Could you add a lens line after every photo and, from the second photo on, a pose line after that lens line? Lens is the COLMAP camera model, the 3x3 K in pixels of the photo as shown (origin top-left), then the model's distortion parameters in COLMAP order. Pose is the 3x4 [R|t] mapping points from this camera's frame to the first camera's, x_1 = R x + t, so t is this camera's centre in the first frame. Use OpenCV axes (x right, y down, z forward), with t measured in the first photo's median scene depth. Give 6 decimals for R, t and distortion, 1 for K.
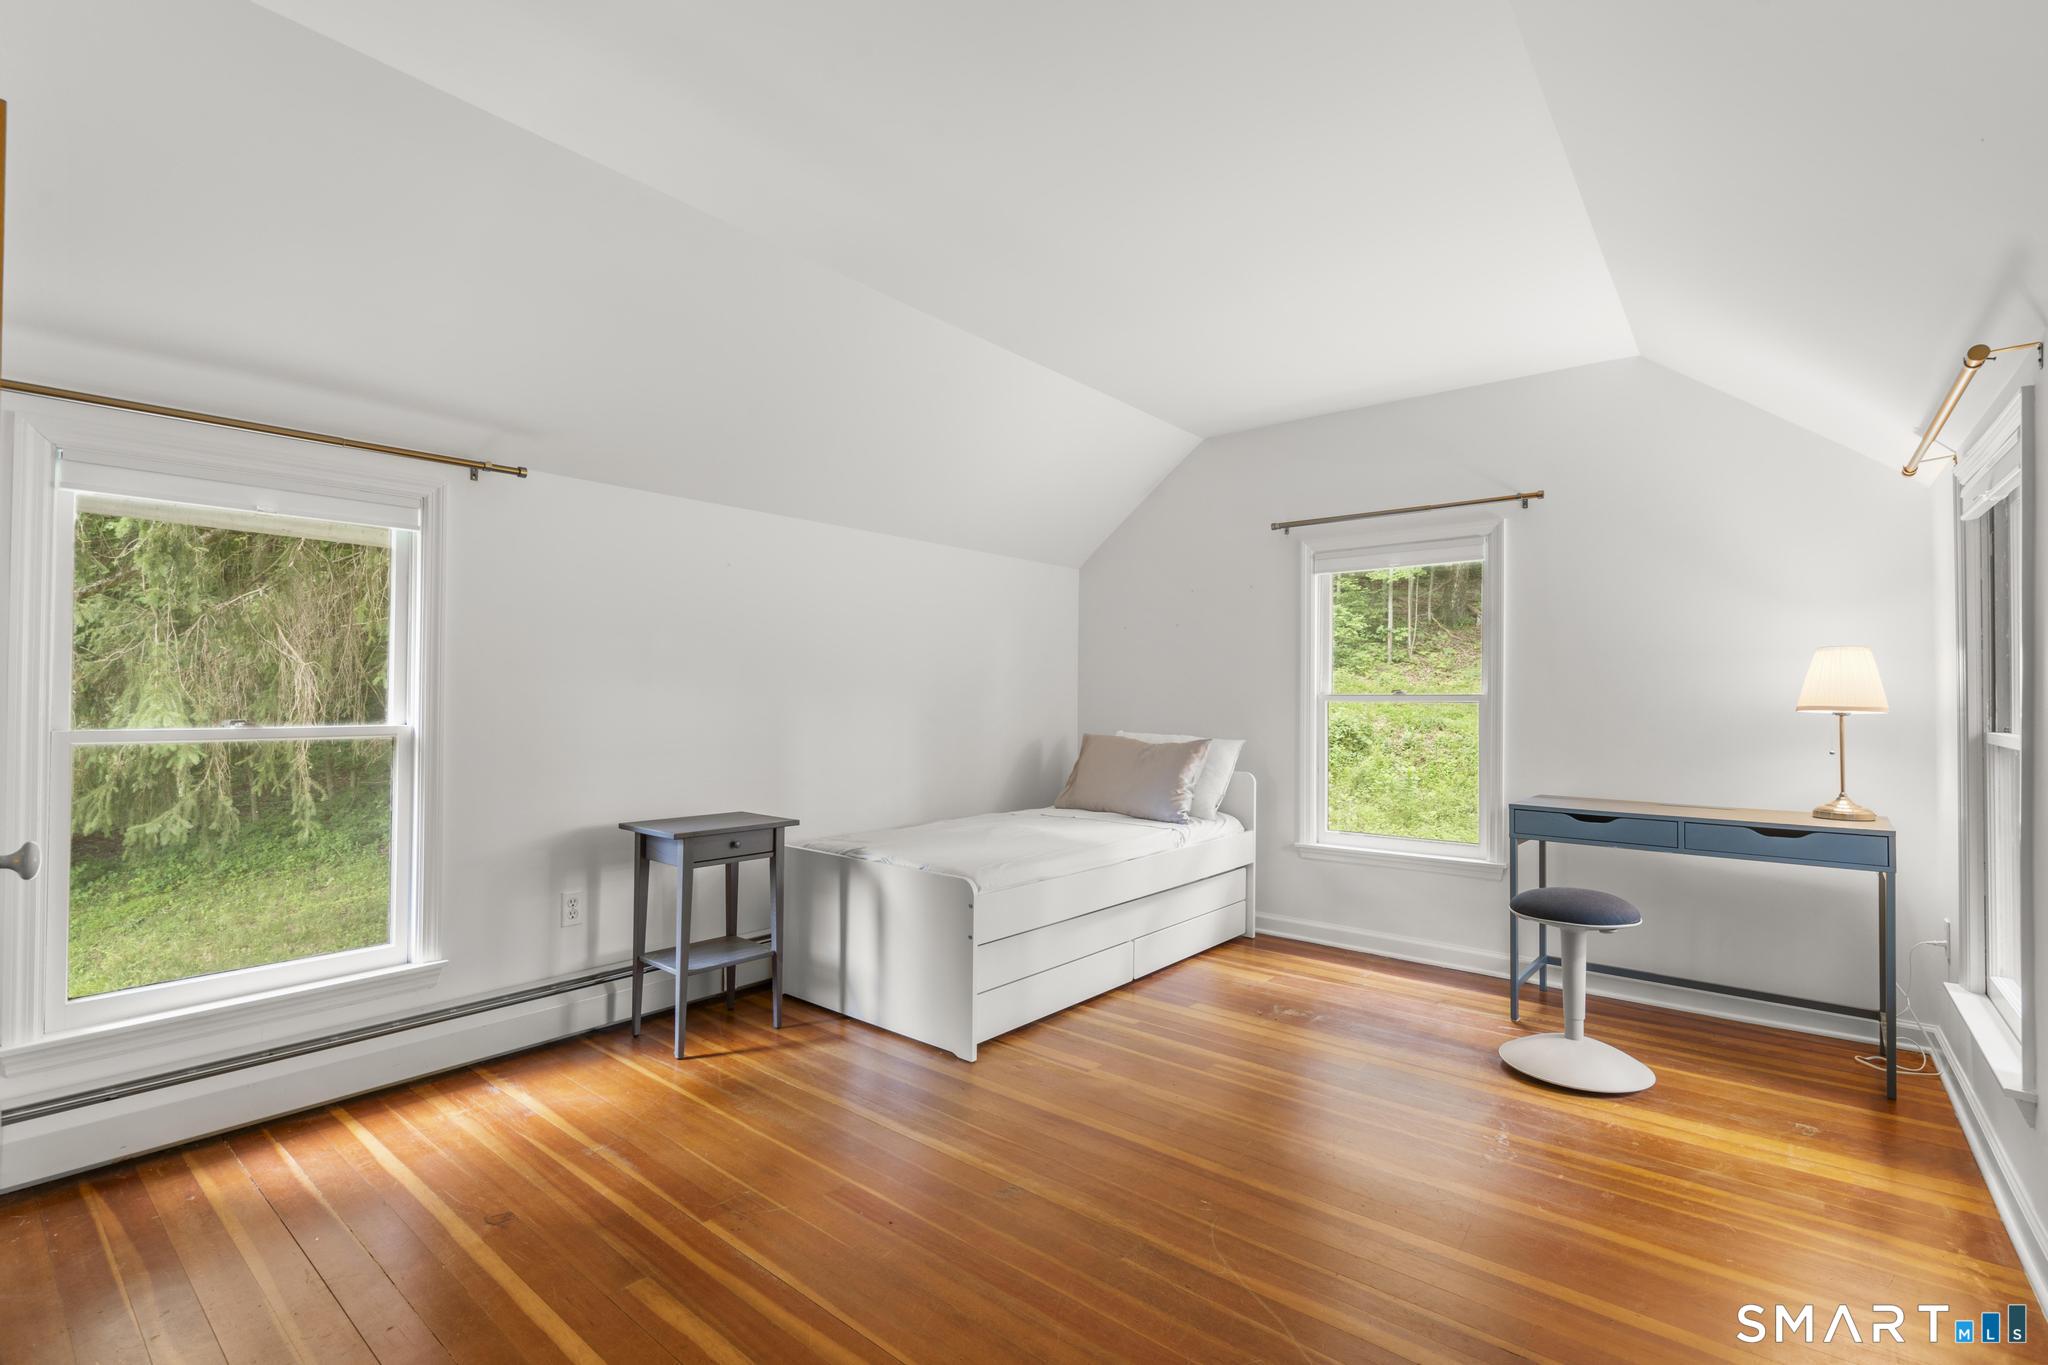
lens RADIAL K [[912.7, 0, 1018.3], [0, 912.7, 691.9], [0, 0, 1]] dist [-0.002729, 0.001039]
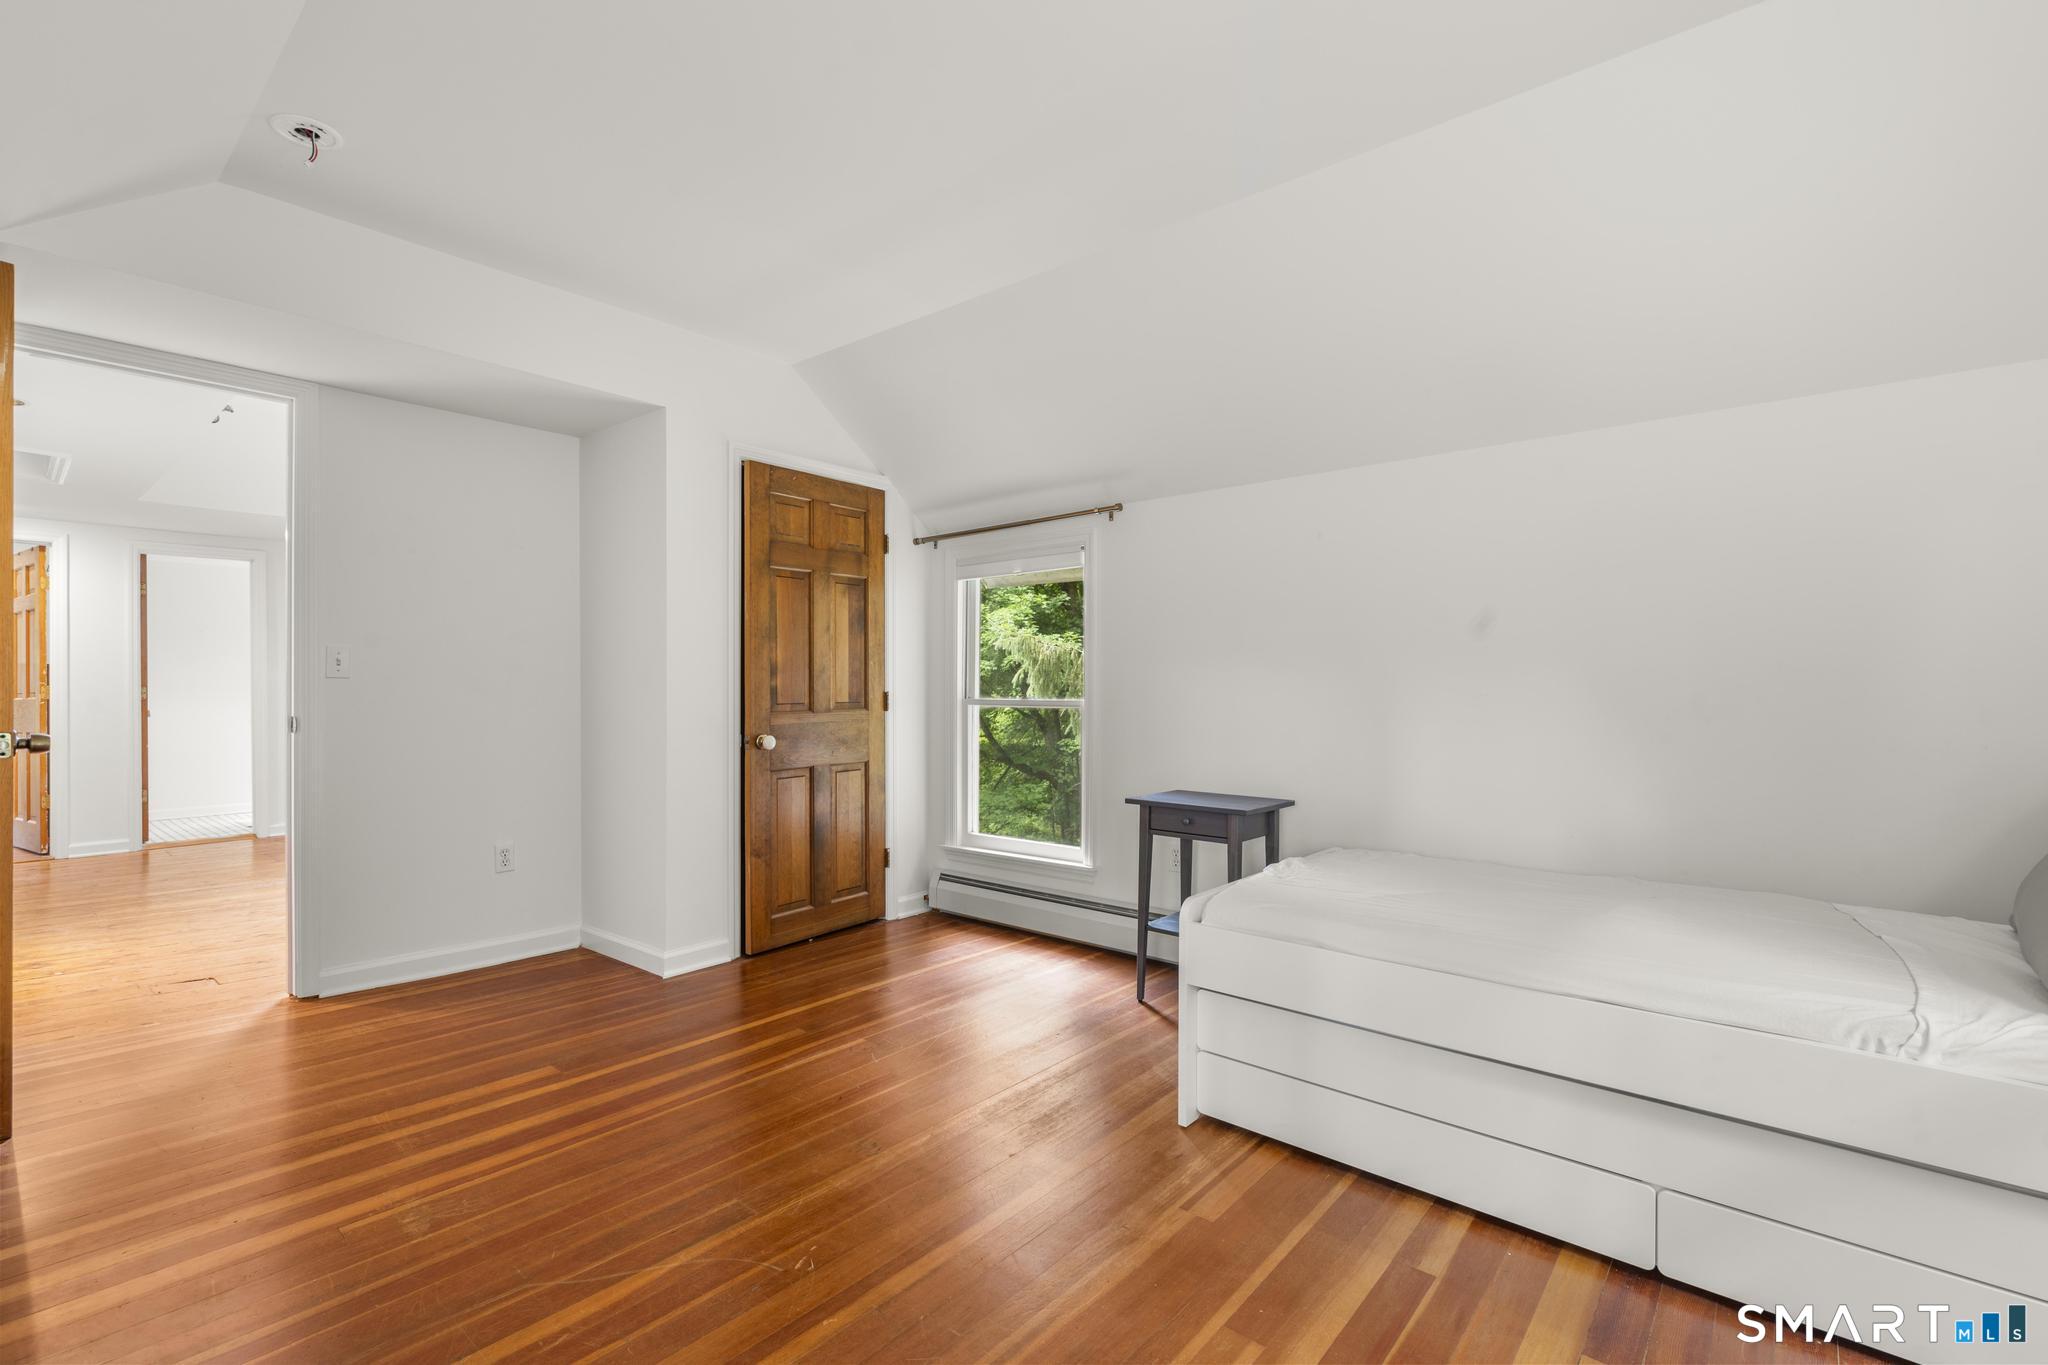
lens RADIAL K [[912.7, 0, 1018.1], [0, 912.7, 691.4], [0, 0, 1]] dist [-0.002729, 0.001039]
pose [[-0.020258, -0.002954, -0.999790, 0.801435], [0.010668, 0.999938, -0.003171, 0.026396], [0.999738, -0.010730, -0.020225, 0.930841]]
